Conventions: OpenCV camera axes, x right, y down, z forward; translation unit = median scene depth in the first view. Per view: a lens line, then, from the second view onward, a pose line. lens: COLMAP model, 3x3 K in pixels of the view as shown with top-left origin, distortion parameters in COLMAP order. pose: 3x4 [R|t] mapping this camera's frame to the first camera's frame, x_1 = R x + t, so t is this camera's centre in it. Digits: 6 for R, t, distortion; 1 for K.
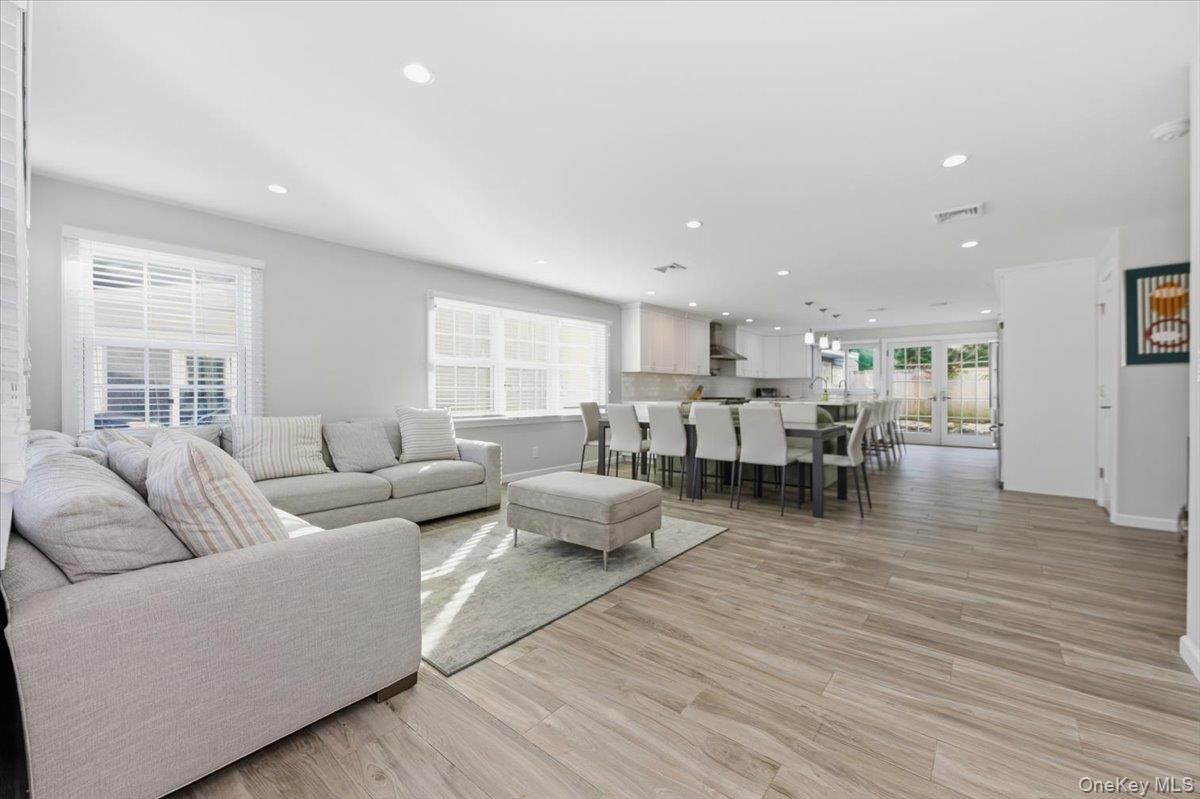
lens RADIAL K [[474.0, 0, 611.2], [0, 474.0, 390.8], [0, 0, 1]] dist [-0.006675, 0.000442]
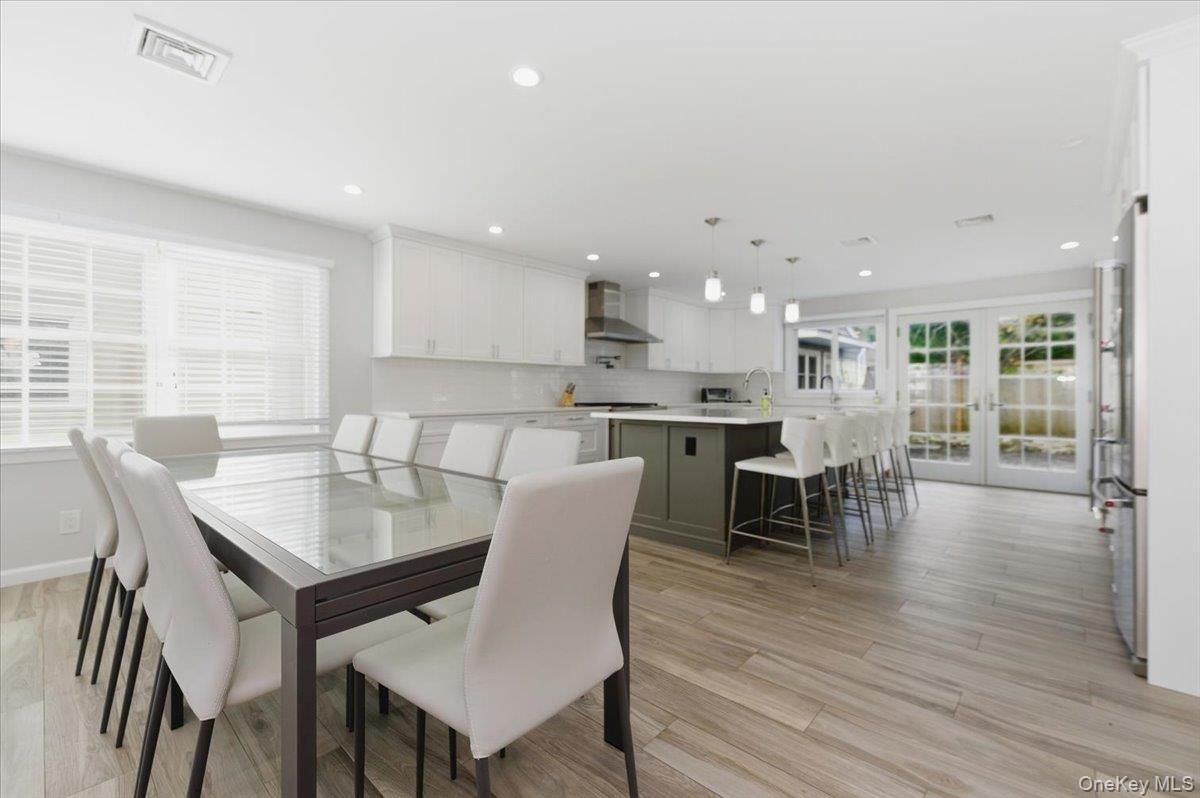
lens RADIAL K [[507.9, 0, 606.0], [0, 507.9, 390.6], [0, 0, 1]] dist [0.002237, 0.001194]
pose [[0.998588, 0.003703, -0.052988, 0.255753], [-0.003833, 0.999990, -0.002340, -0.000318], [0.052979, 0.002540, 0.998592, 0.340612]]
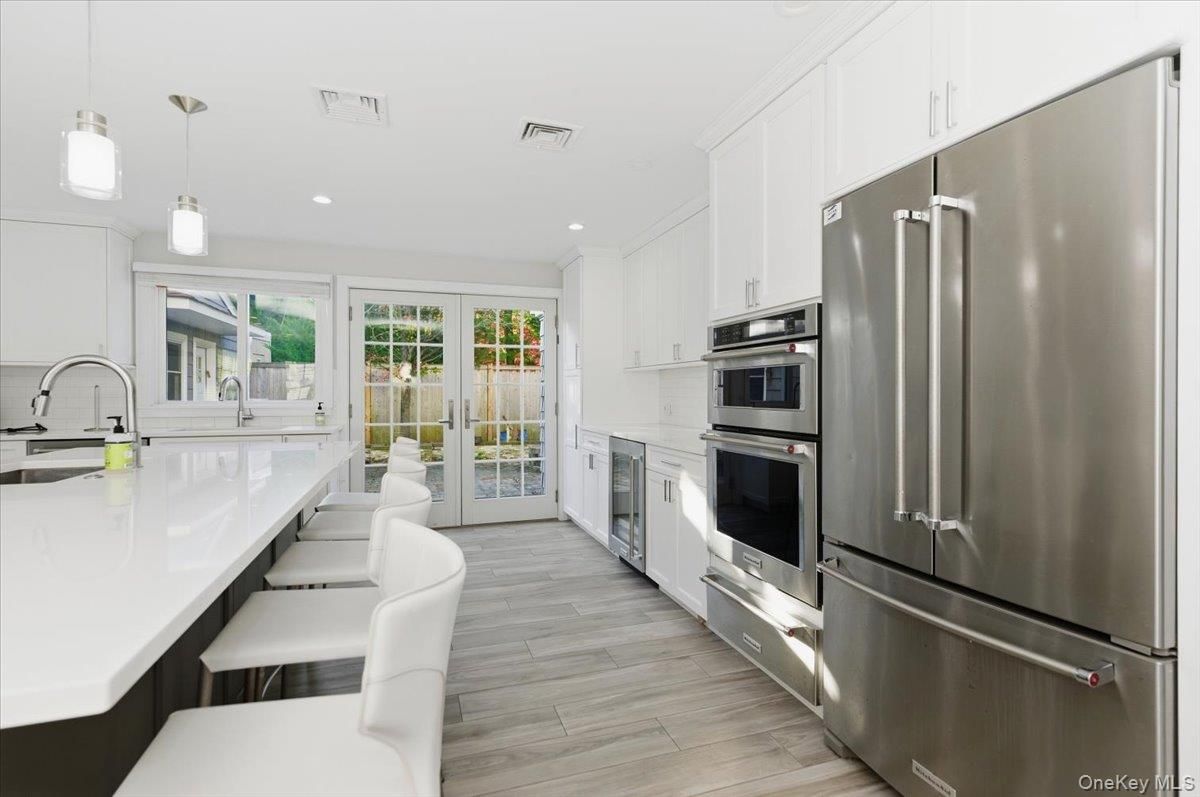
lens RADIAL K [[572.8, 0, 601.7], [0, 572.8, 394.5], [0, 0, 1]] dist [0.000441, -0.000074]
pose [[0.533516, -0.001329, 0.845789, 0.306448], [-0.000134, 0.999999, 0.001656, -0.011704], [-0.845790, -0.000997, 0.533515, 0.597676]]
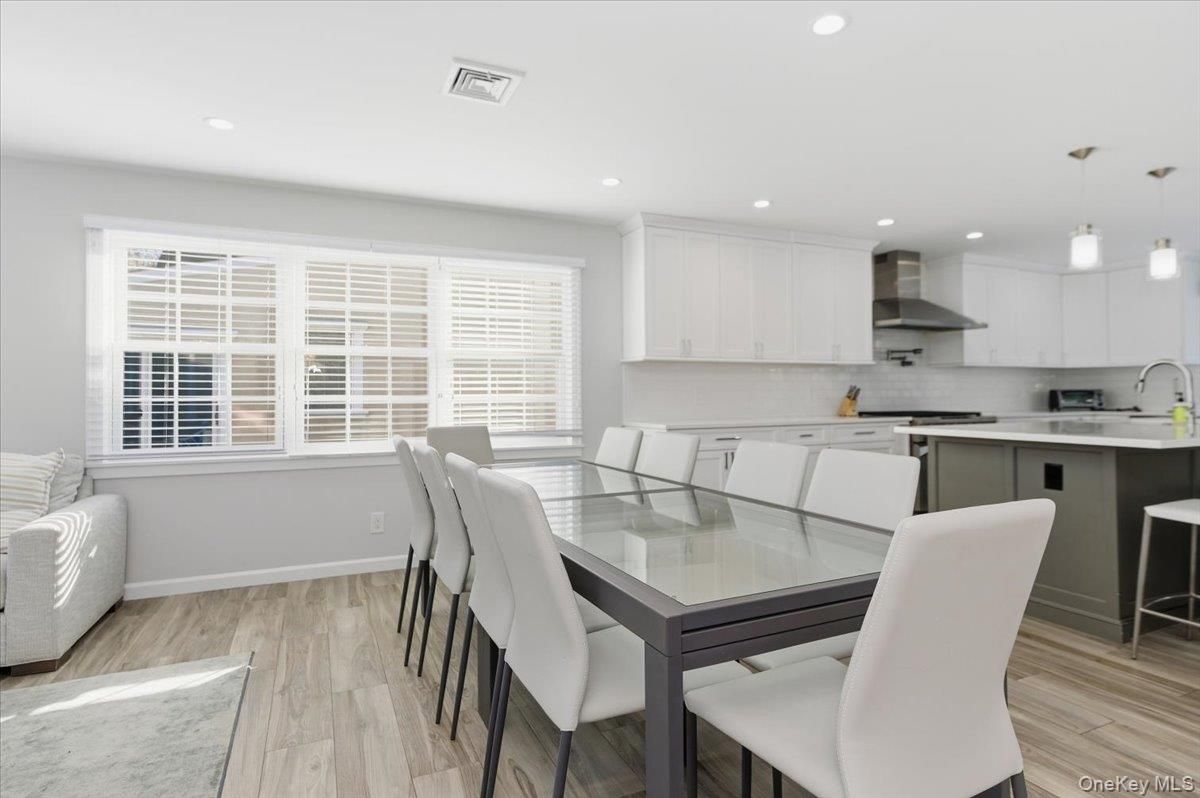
lens RADIAL K [[632.4, 0, 611.3], [0, 632.4, 382.8], [0, 0, 1]] dist [0.000994, 0.005937]
pose [[0.899064, -0.012134, -0.437649, 0.235850], [0.005265, 0.999843, -0.016906, -0.005163], [0.437785, 0.012896, 0.898987, 0.320527]]
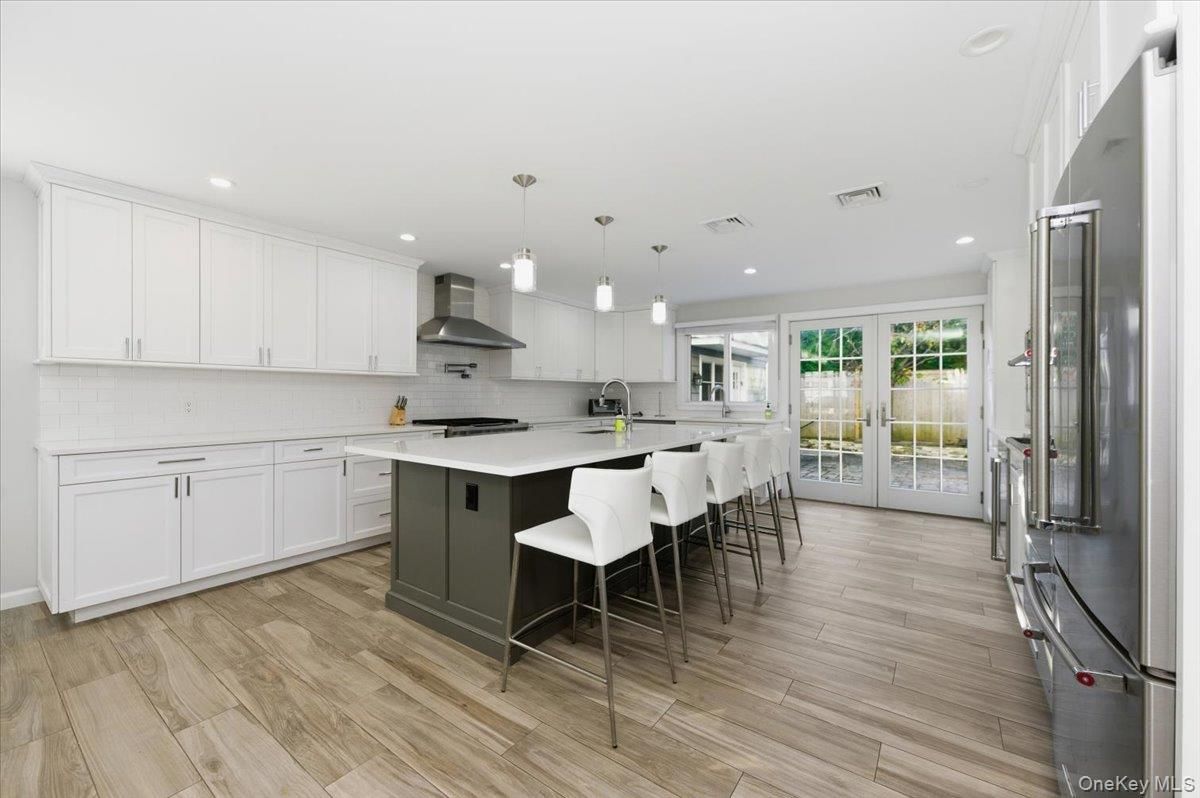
lens RADIAL K [[474.0, 0, 602.6], [0, 474.0, 393.7], [0, 0, 1]] dist [-0.006675, 0.000442]
pose [[0.998611, 0.003300, 0.052592, 0.354235], [-0.003062, 0.999985, -0.004610, -0.011996], [-0.052606, 0.004443, 0.998605, 0.479063]]
